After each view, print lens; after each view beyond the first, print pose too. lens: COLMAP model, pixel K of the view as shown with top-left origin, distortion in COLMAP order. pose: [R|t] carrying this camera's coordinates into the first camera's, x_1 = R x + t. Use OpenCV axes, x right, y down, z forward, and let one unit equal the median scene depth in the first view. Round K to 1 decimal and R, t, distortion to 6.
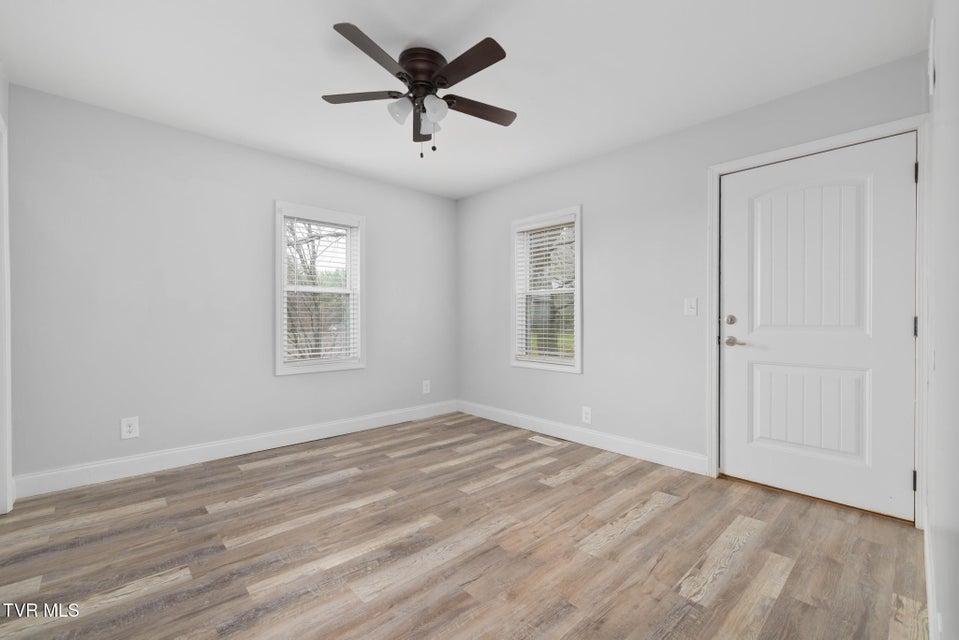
lens RADIAL K [[407.1, 0, 481.5], [0, 407.1, 319.5], [0, 0, 1]] dist [0.002835, -0.000011]
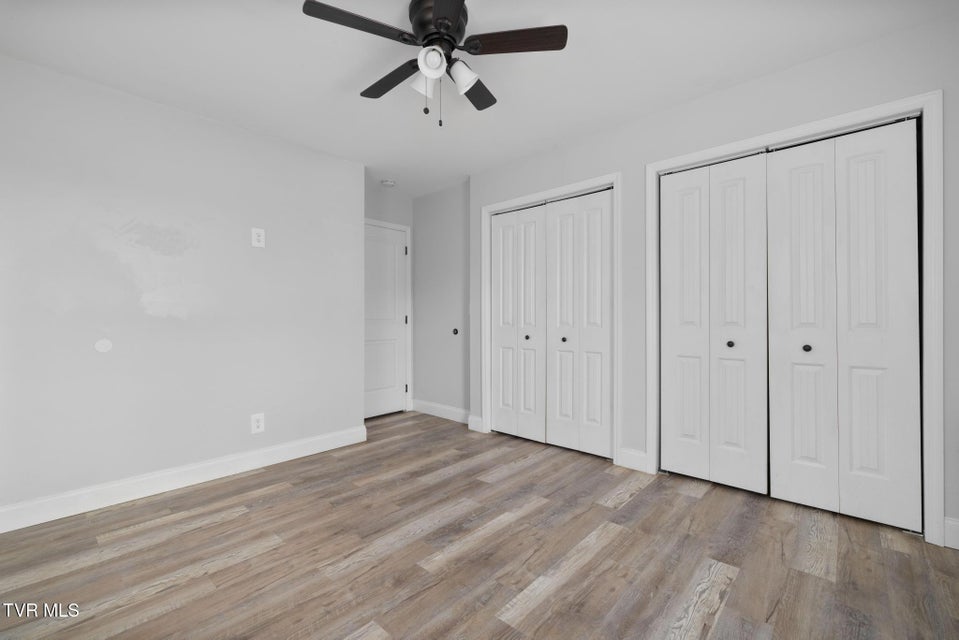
lens RADIAL K [[407.1, 0, 481.5], [0, 407.1, 319.5], [0, 0, 1]] dist [0.002835, -0.000011]
pose [[-0.996950, 0.003389, -0.077965, -0.179686], [0.003481, 0.999993, -0.001052, 0.001988], [0.077960, -0.001320, -0.996956, 2.030260]]
